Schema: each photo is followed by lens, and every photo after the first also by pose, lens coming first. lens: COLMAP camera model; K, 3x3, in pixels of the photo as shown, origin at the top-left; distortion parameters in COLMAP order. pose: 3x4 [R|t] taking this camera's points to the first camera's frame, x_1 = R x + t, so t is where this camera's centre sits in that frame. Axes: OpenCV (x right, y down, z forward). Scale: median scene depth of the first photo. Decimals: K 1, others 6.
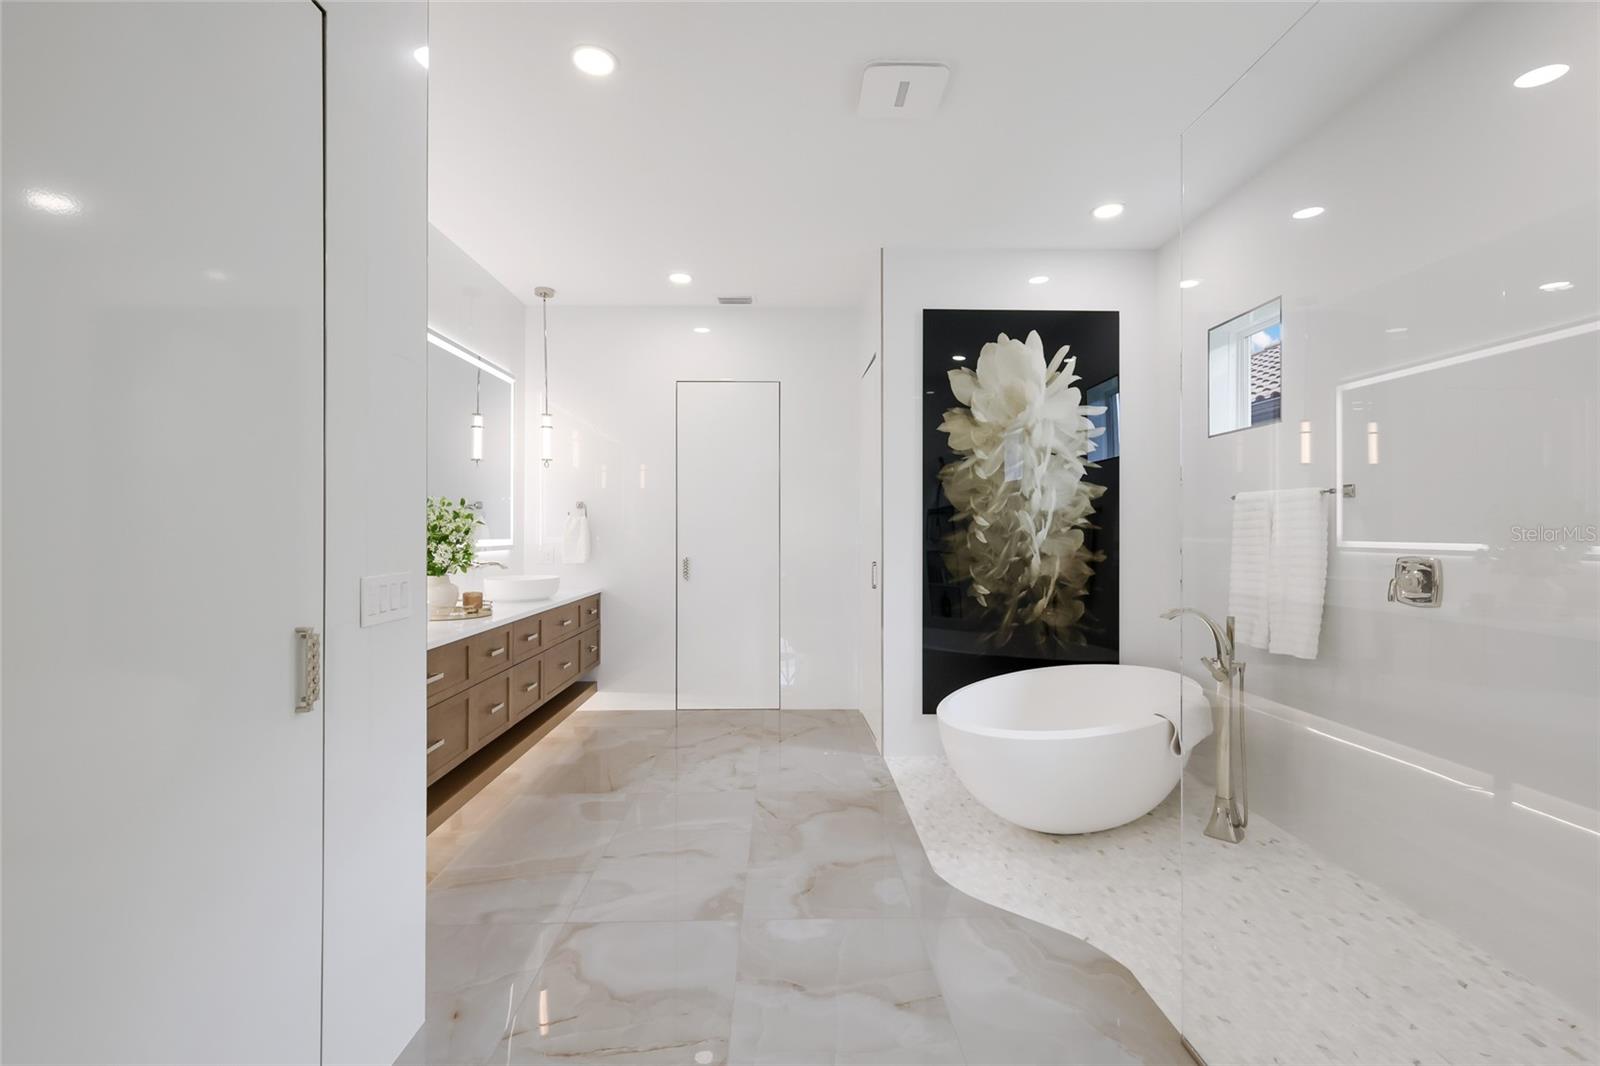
lens RADIAL K [[711.6, 0, 791.9], [0, 711.6, 521.7], [0, 0, 1]] dist [0.012105, 0.000332]
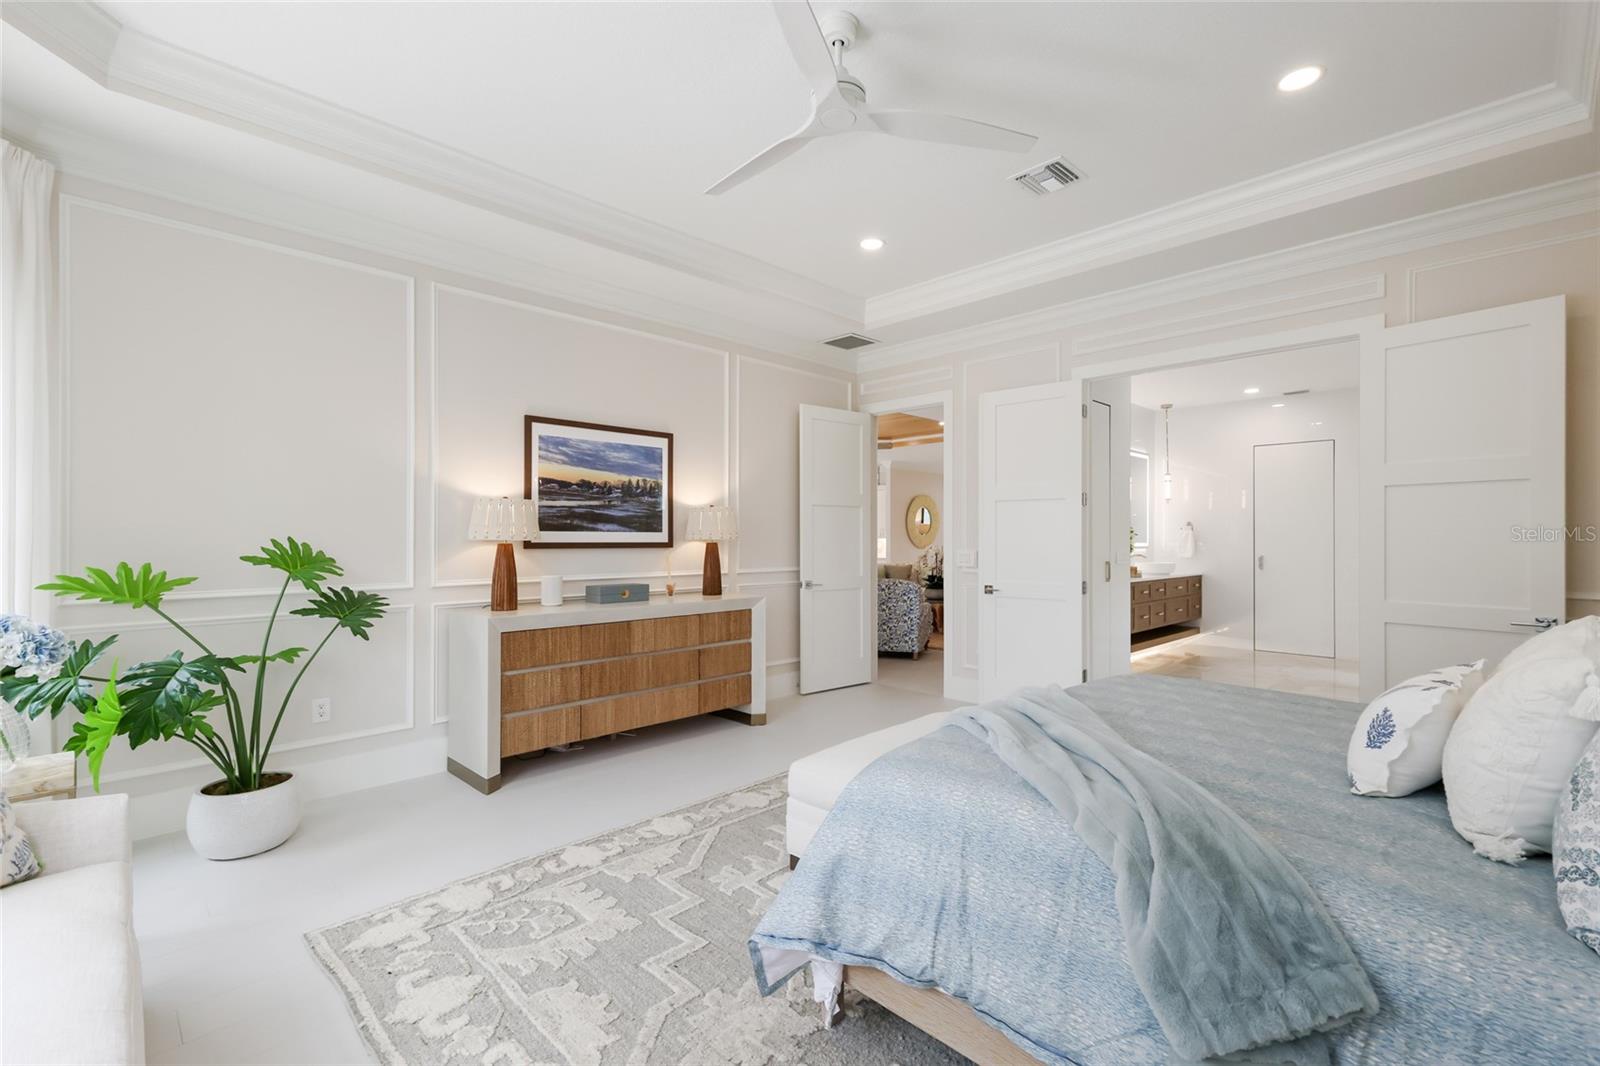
lens RADIAL K [[711.6, 0, 802.3], [0, 711.6, 535.3], [0, 0, 1]] dist [0.012105, 0.000332]
pose [[0.694996, 0.001113, -0.719012, 0.328720], [0.006285, 0.999951, 0.007622, -0.016020], [0.718986, -0.009816, 0.694955, -0.969898]]
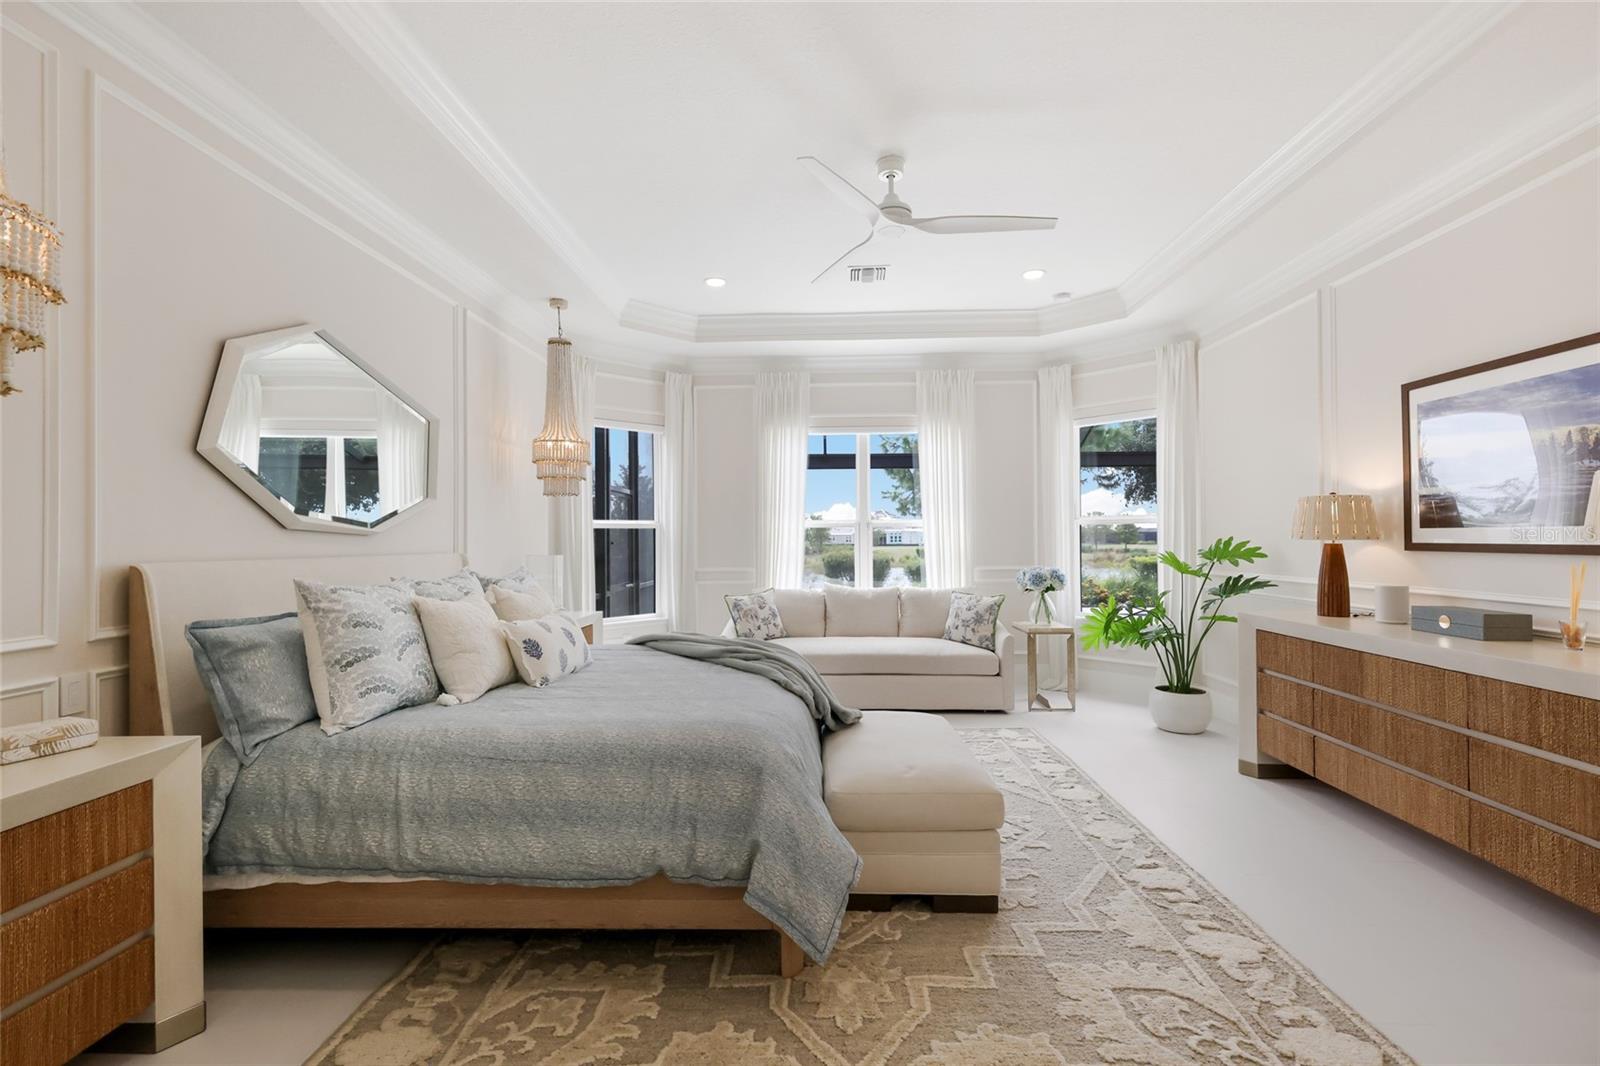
lens RADIAL K [[711.6, 0, 792.0], [0, 711.6, 533.0], [0, 0, 1]] dist [0.012105, 0.000332]
pose [[-0.998360, 0.005255, 0.057014, -0.008106], [0.004033, 0.999760, -0.021535, 0.002813], [-0.057113, -0.021270, -0.998141, 0.265752]]
